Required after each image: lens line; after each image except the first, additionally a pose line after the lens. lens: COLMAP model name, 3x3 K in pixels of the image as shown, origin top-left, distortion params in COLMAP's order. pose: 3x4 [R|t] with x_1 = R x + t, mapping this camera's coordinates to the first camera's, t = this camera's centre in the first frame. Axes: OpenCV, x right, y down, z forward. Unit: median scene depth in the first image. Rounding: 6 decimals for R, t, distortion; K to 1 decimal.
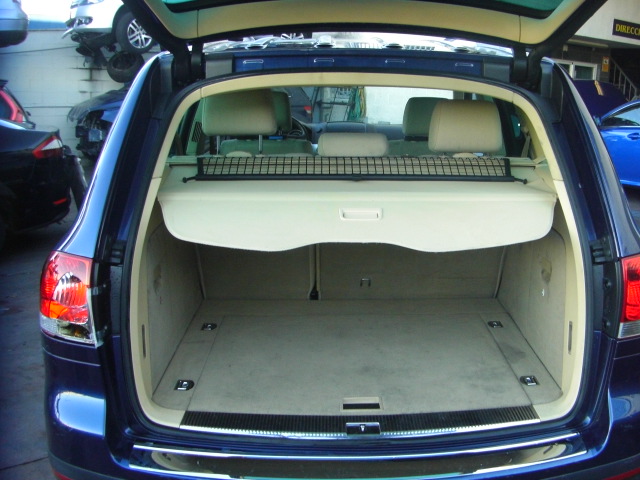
lens RADIAL K [[724.4, 0, 394.1], [0, 724.4, 252.1], [0, 0, 1]] dist [-0.174629, 0.085751]
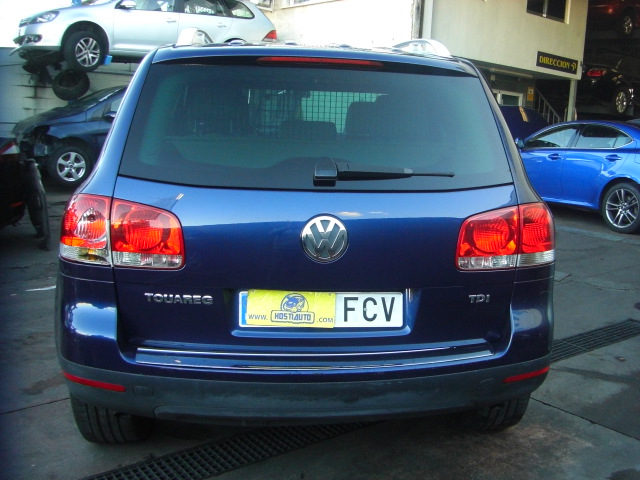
lens RADIAL K [[724.4, 0, 394.1], [0, 724.4, 252.1], [0, 0, 1]] dist [-0.174629, 0.085751]
pose [[0.995535, 0.005626, 0.094229, -0.028479], [-0.001420, 0.999002, -0.044641, 0.126064], [-0.094386, 0.044308, 0.994549, -0.242879]]
